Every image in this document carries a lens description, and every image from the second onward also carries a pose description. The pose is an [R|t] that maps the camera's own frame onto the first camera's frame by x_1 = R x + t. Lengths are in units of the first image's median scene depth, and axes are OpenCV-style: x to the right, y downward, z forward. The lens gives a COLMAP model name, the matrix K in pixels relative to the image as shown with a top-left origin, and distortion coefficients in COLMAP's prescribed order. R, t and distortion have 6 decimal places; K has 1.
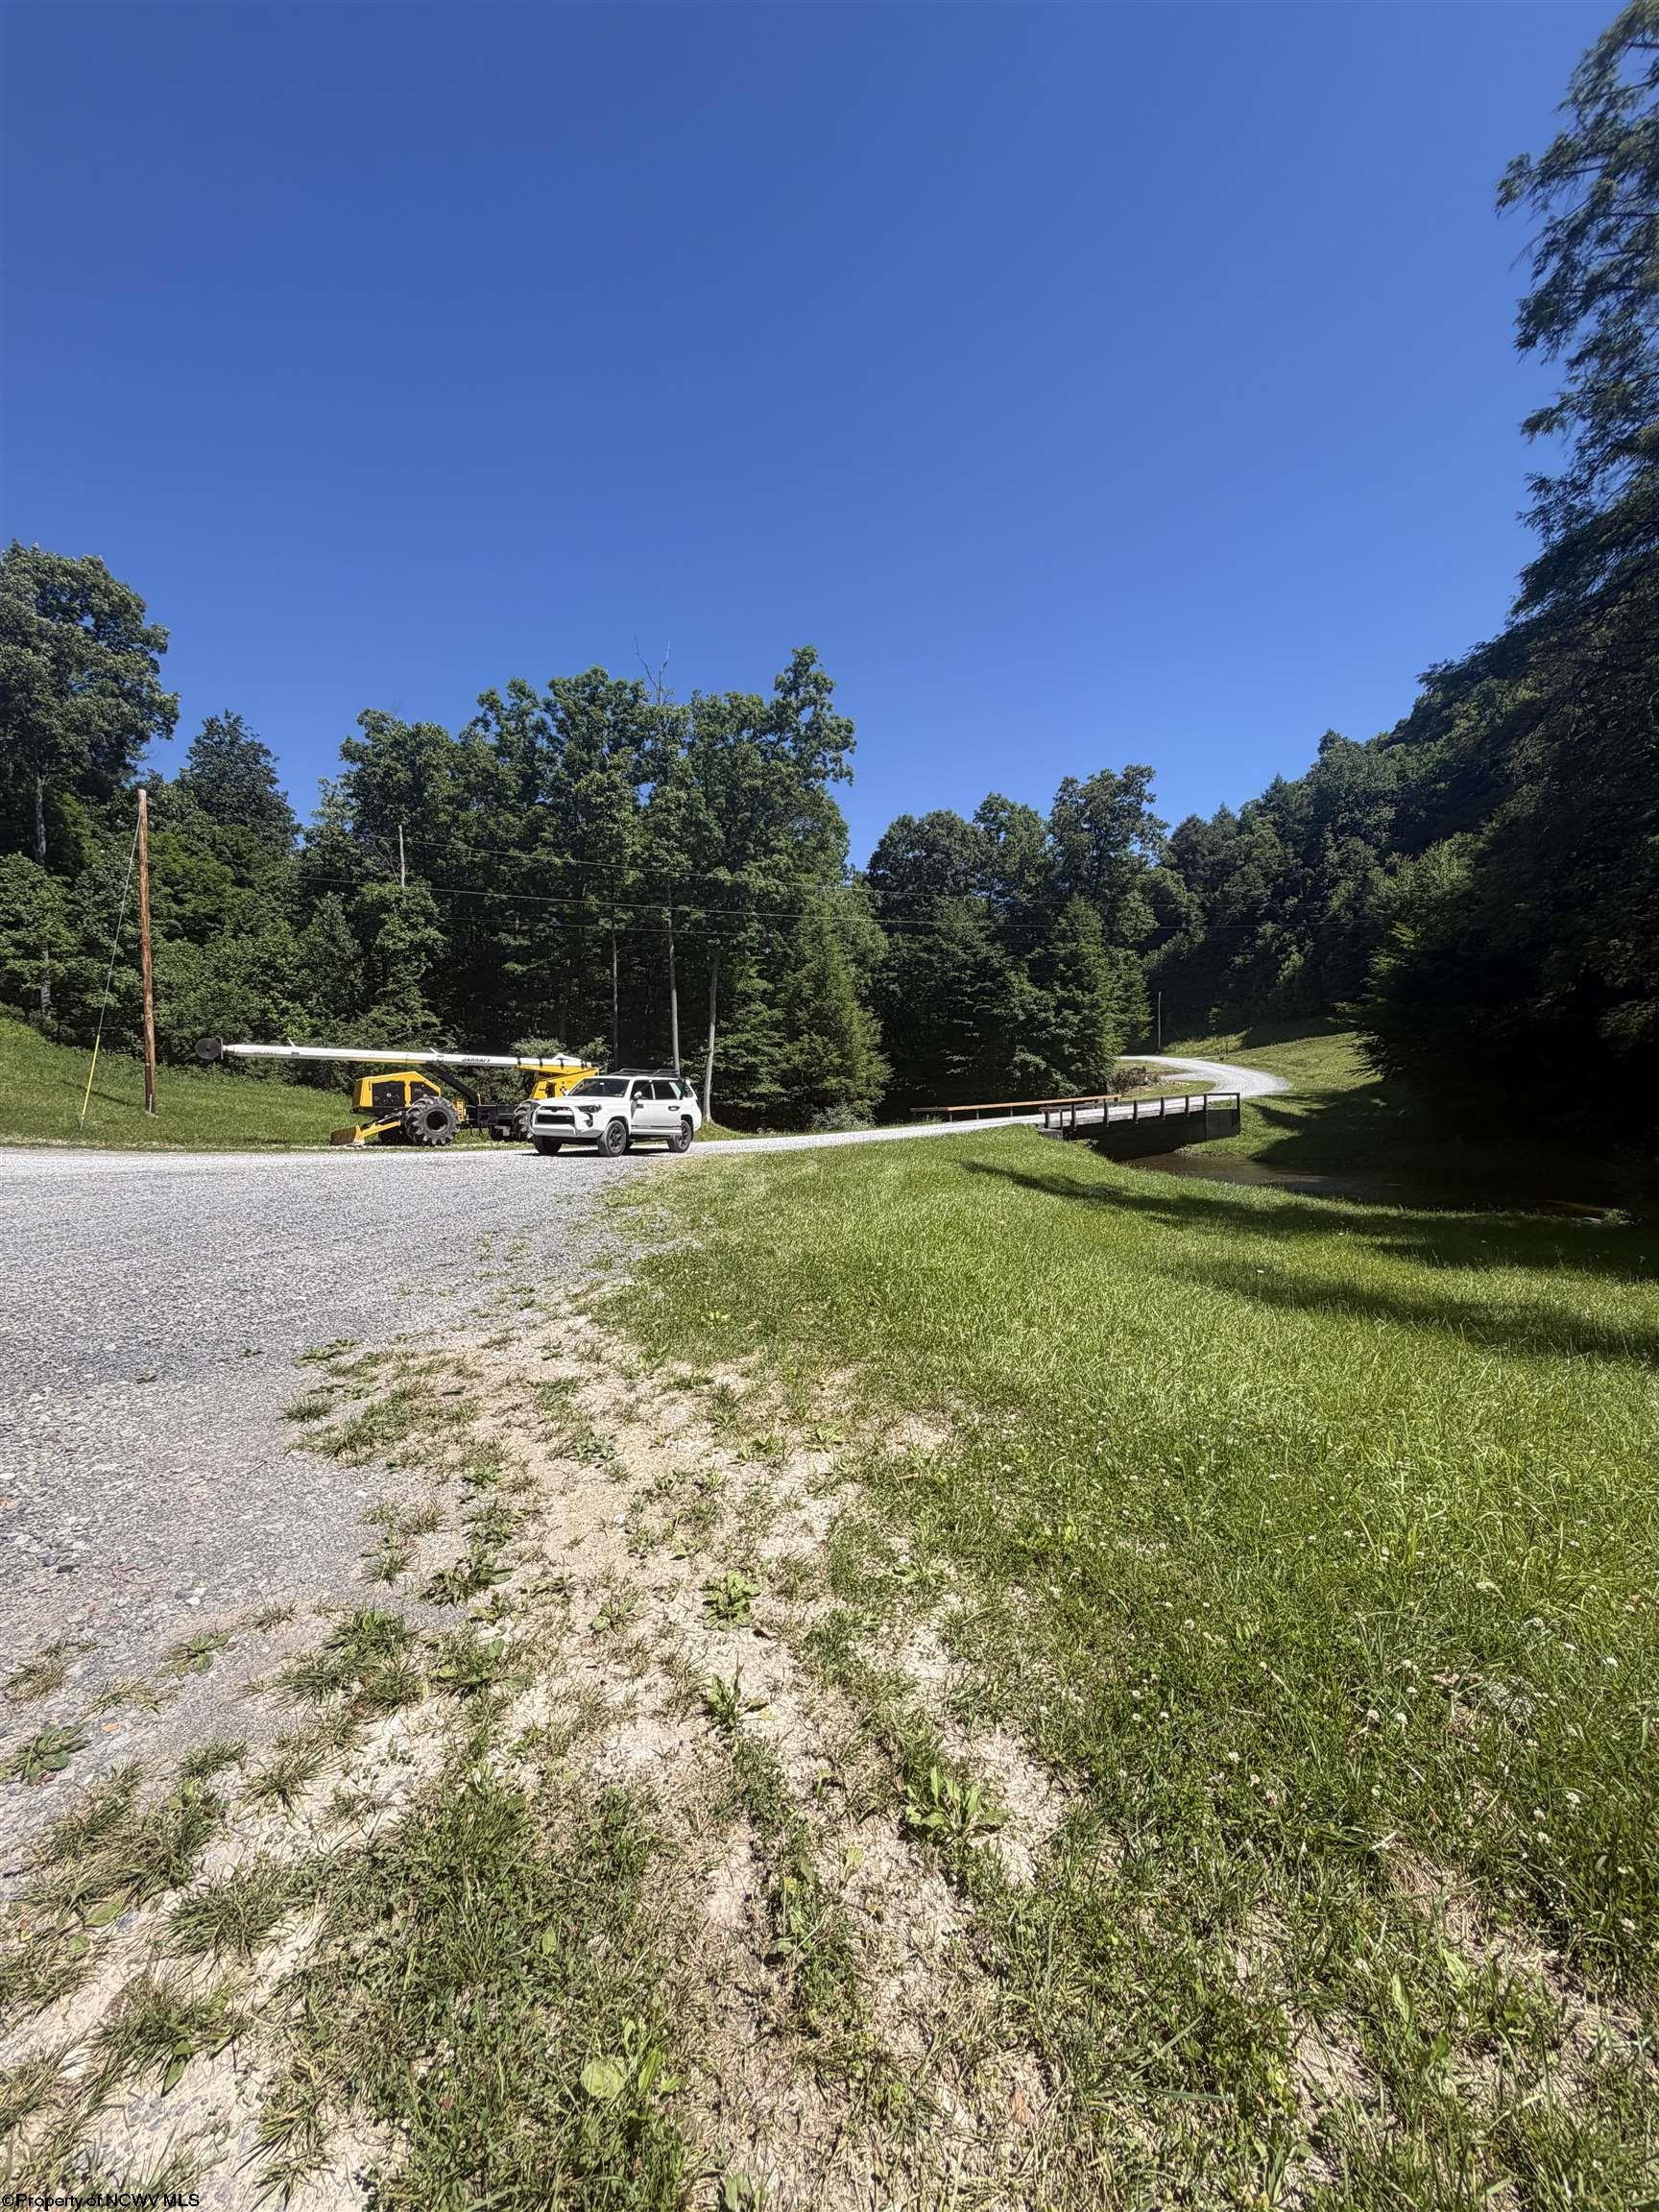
lens RADIAL K [[882.8, 0, 824.1], [0, 882.8, 1102.2], [0, 0, 1]] dist [-0.005266, 0.000289]
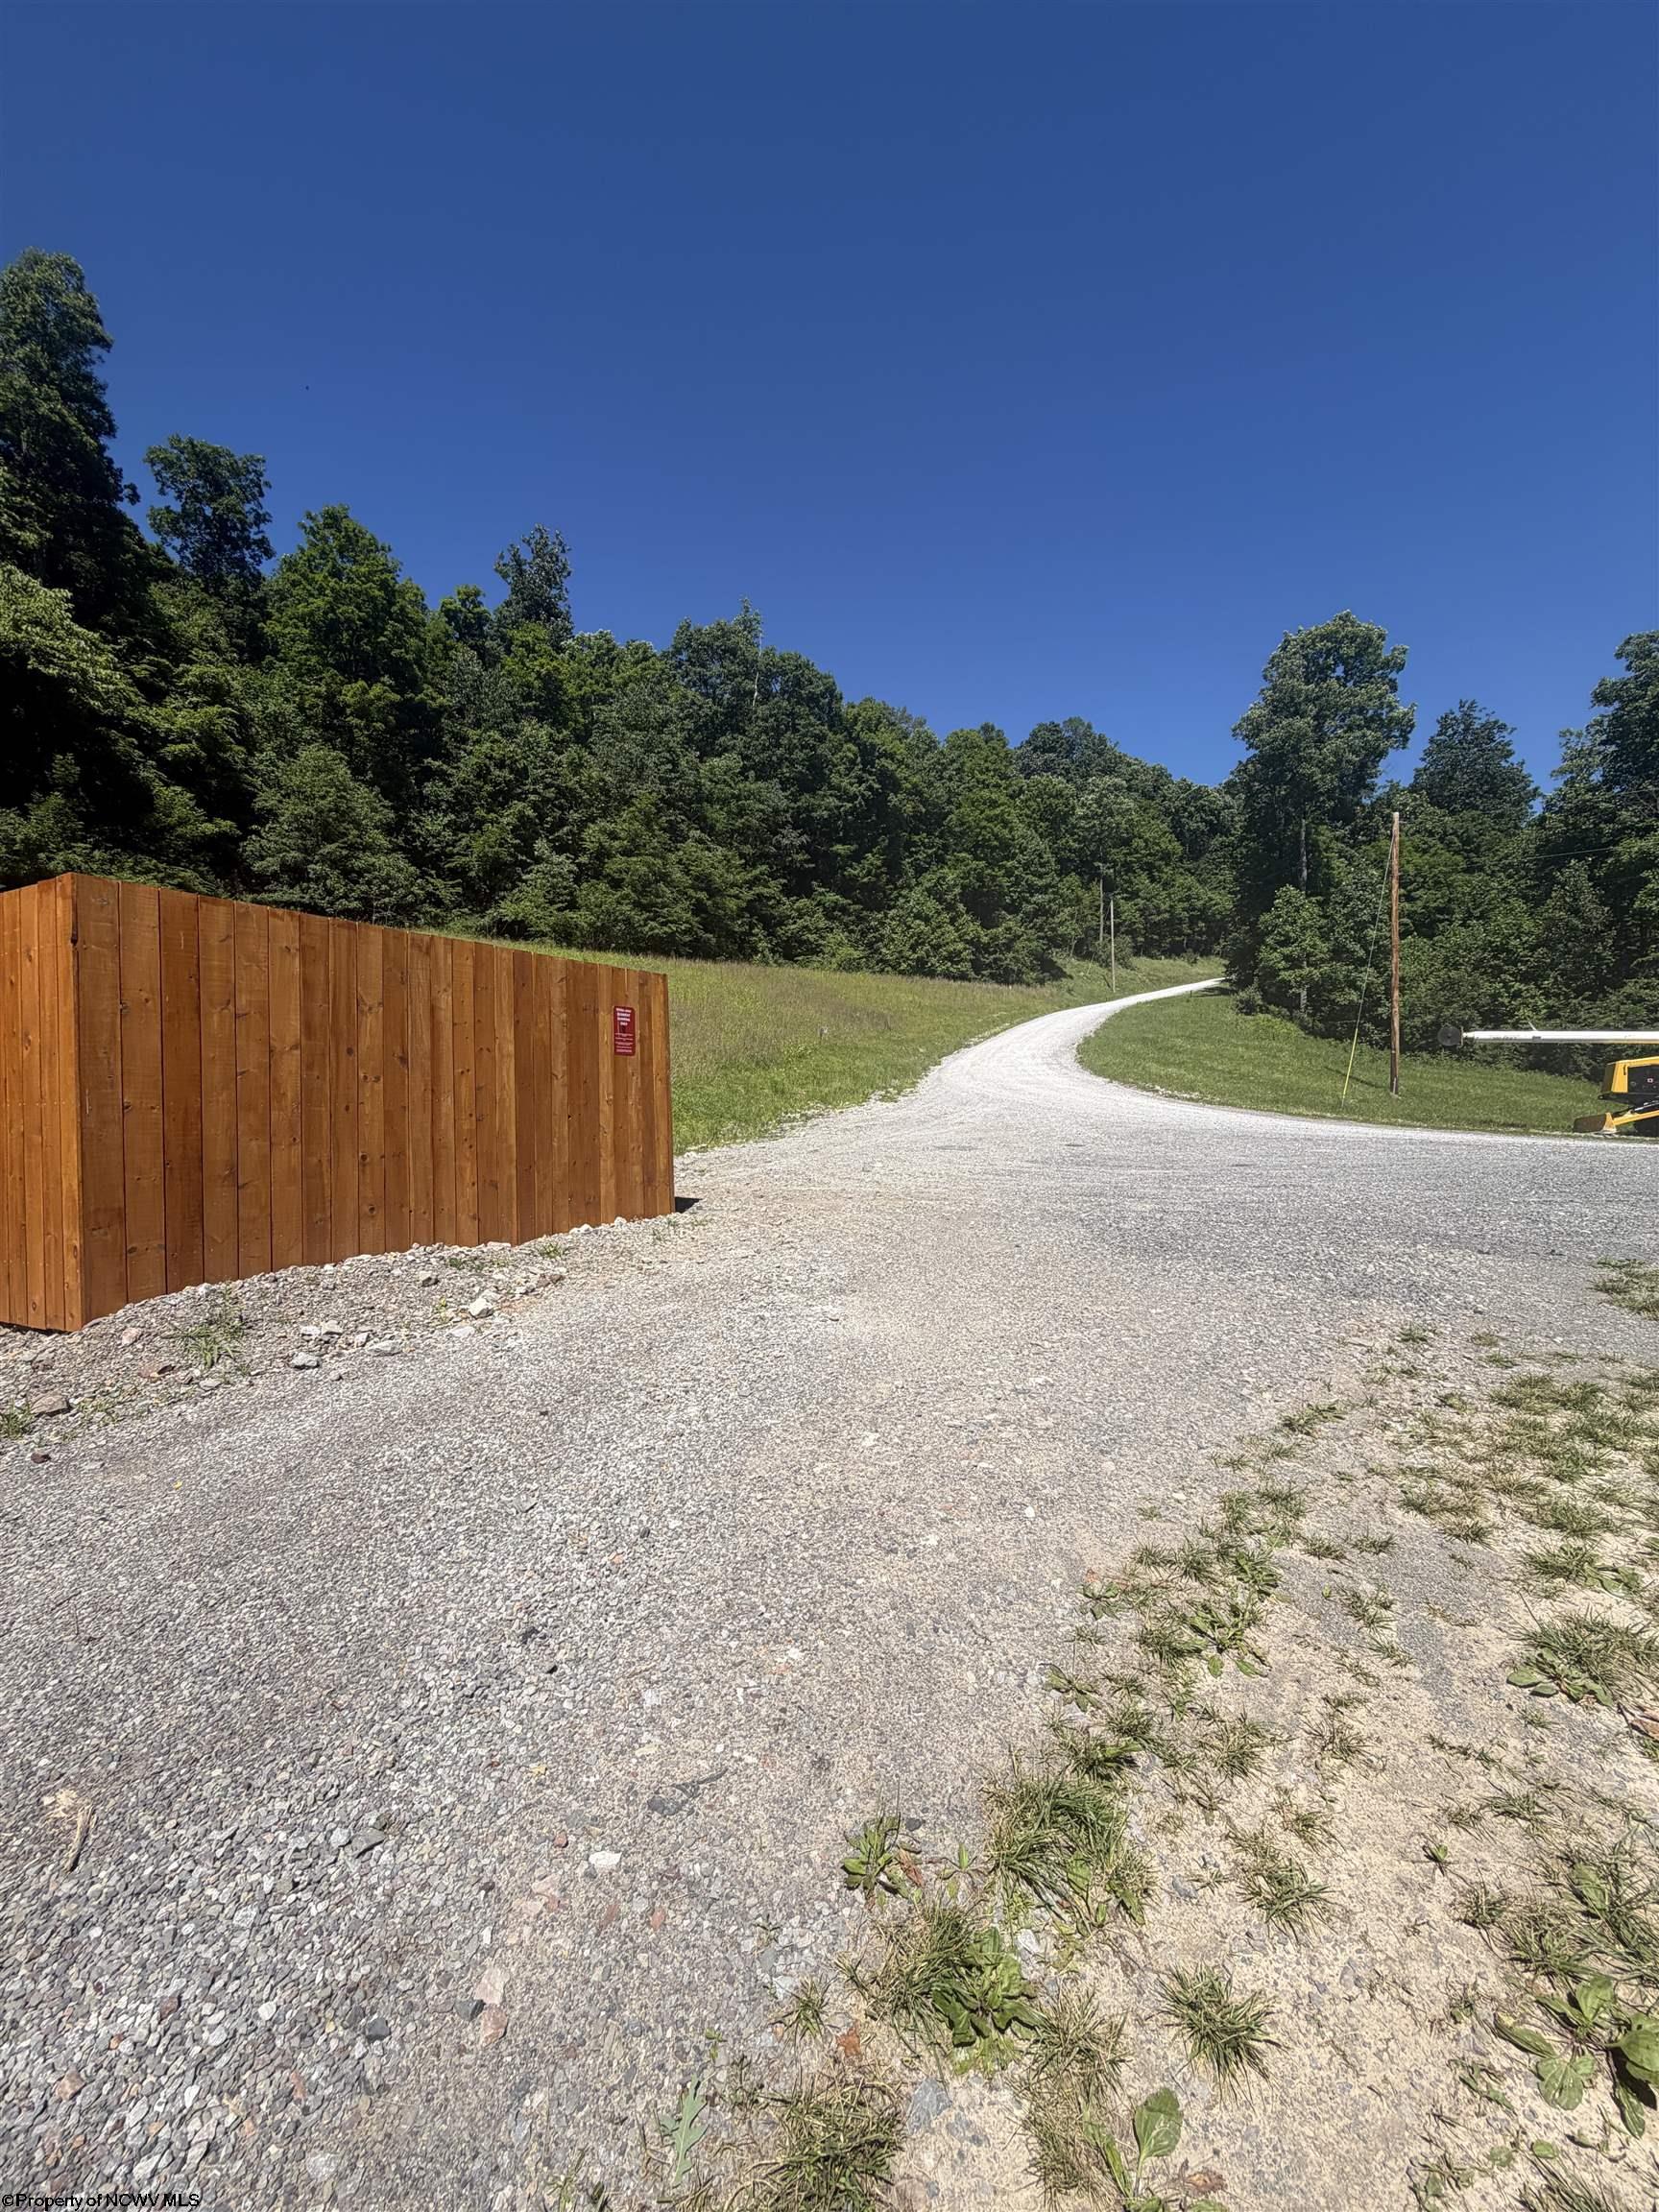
lens RADIAL K [[882.8, 0, 821.8], [0, 882.8, 1098.9], [0, 0, 1]] dist [-0.005266, 0.000289]
pose [[0.355449, 0.027148, -0.934301, 0.043954], [-0.016033, 0.999608, 0.022946, 0.003691], [0.934558, 0.006824, 0.355745, -0.108301]]
